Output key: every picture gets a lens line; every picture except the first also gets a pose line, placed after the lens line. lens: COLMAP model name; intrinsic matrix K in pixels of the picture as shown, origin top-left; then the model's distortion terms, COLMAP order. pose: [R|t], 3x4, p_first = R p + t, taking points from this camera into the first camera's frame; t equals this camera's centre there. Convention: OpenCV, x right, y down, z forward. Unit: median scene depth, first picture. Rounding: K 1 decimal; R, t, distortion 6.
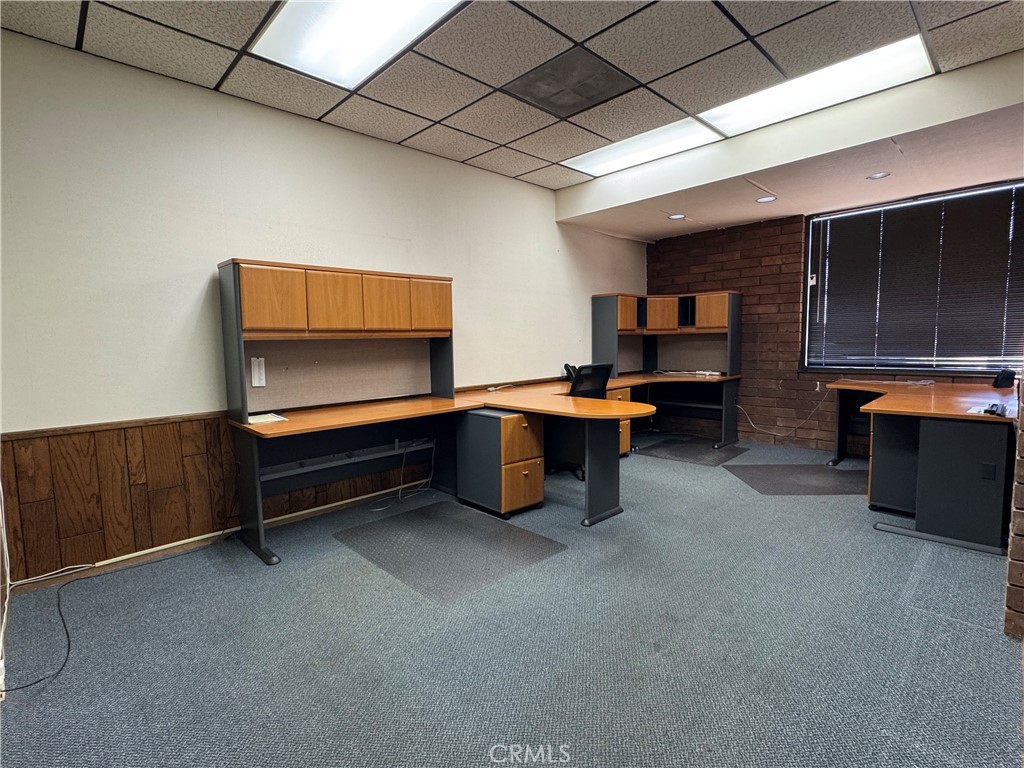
lens RADIAL K [[522.7, 0, 511.2], [0, 522.7, 383.9], [0, 0, 1]] dist [-0.001995, 0.000342]
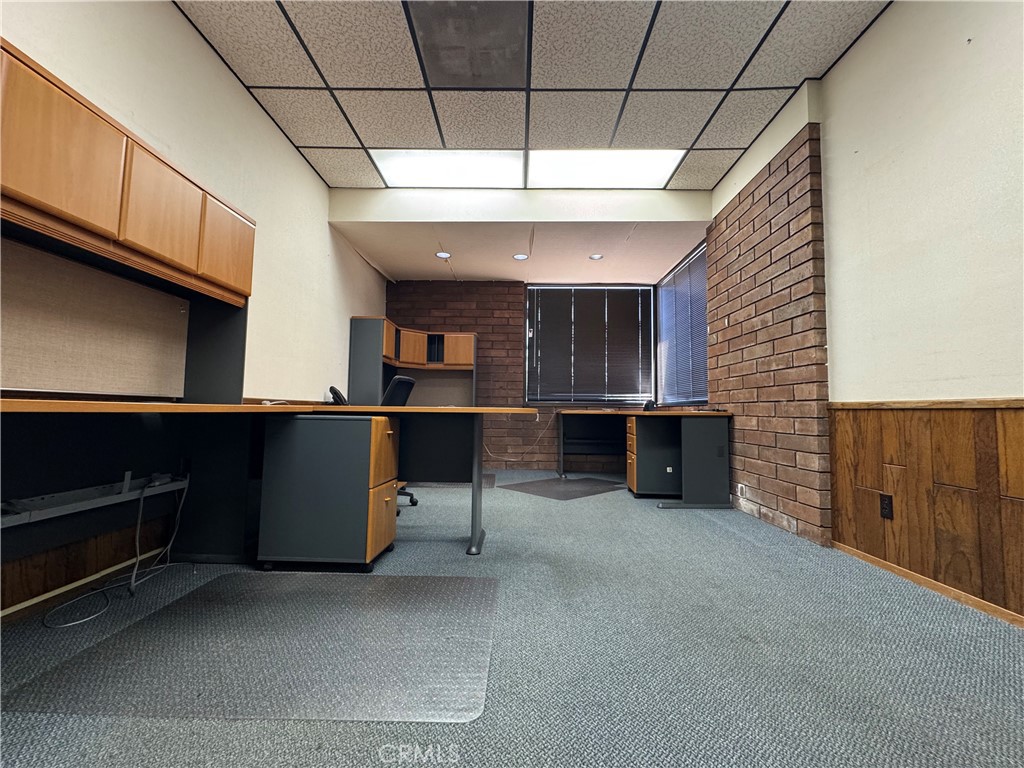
lens RADIAL K [[449.3, 0, 512.8], [0, 449.3, 384.5], [0, 0, 1]] dist [-0.000653, -0.001178]
pose [[0.682239, 0.077490, 0.727012, -0.226363], [0.045437, 0.987952, -0.147942, 0.080578], [-0.729716, 0.133965, 0.670498, 0.312793]]
